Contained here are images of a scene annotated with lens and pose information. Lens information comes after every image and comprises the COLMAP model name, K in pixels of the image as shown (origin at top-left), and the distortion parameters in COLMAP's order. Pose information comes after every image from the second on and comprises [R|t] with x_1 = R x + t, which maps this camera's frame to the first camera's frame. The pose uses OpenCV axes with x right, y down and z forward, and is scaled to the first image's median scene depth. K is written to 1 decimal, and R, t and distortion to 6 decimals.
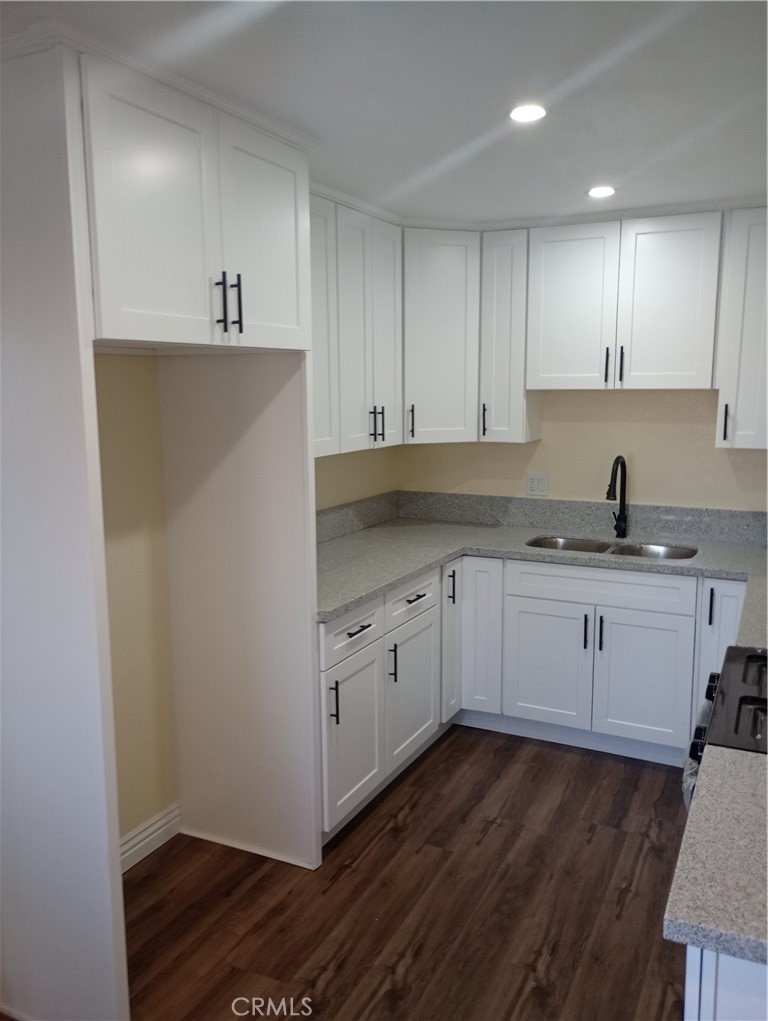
lens RADIAL K [[858.0, 0, 385.1], [0, 858.0, 511.6], [0, 0, 1]] dist [0.025649, -0.030820]
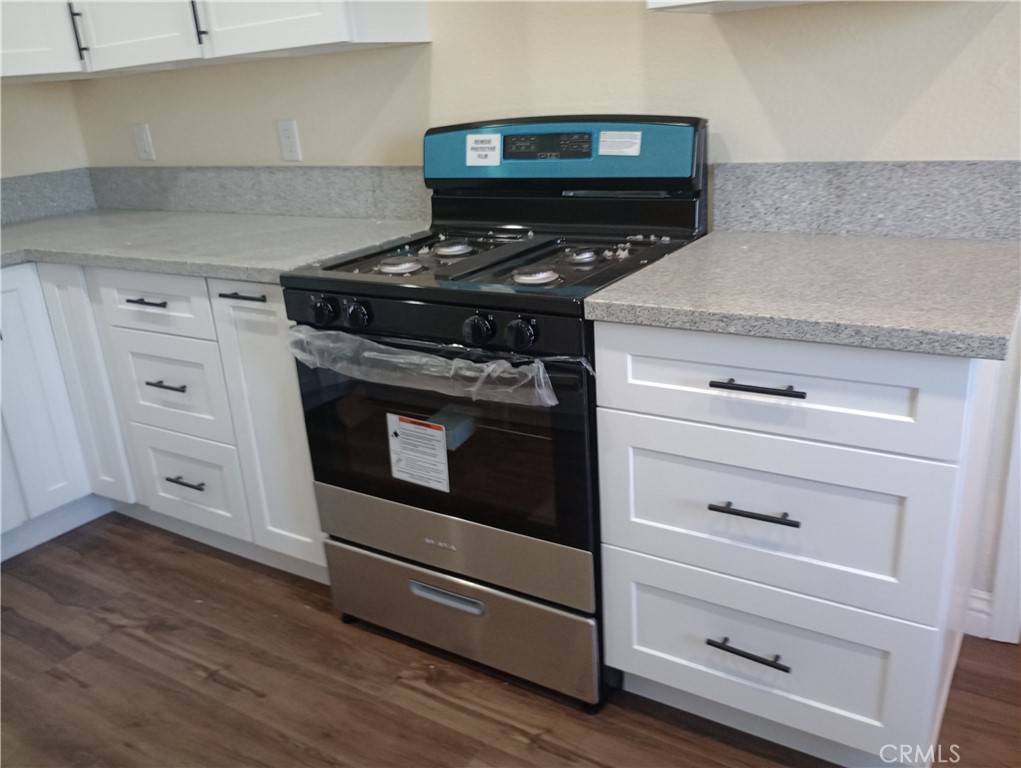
lens RADIAL K [[858.0, 0, 512.3], [0, 858.0, 384.6], [0, 0, 1]] dist [0.025649, -0.030820]
pose [[0.110534, -0.335322, 0.935597, -0.273815], [0.209180, 0.928128, 0.307932, 0.049073], [-0.971610, 0.161671, 0.172733, 0.590078]]
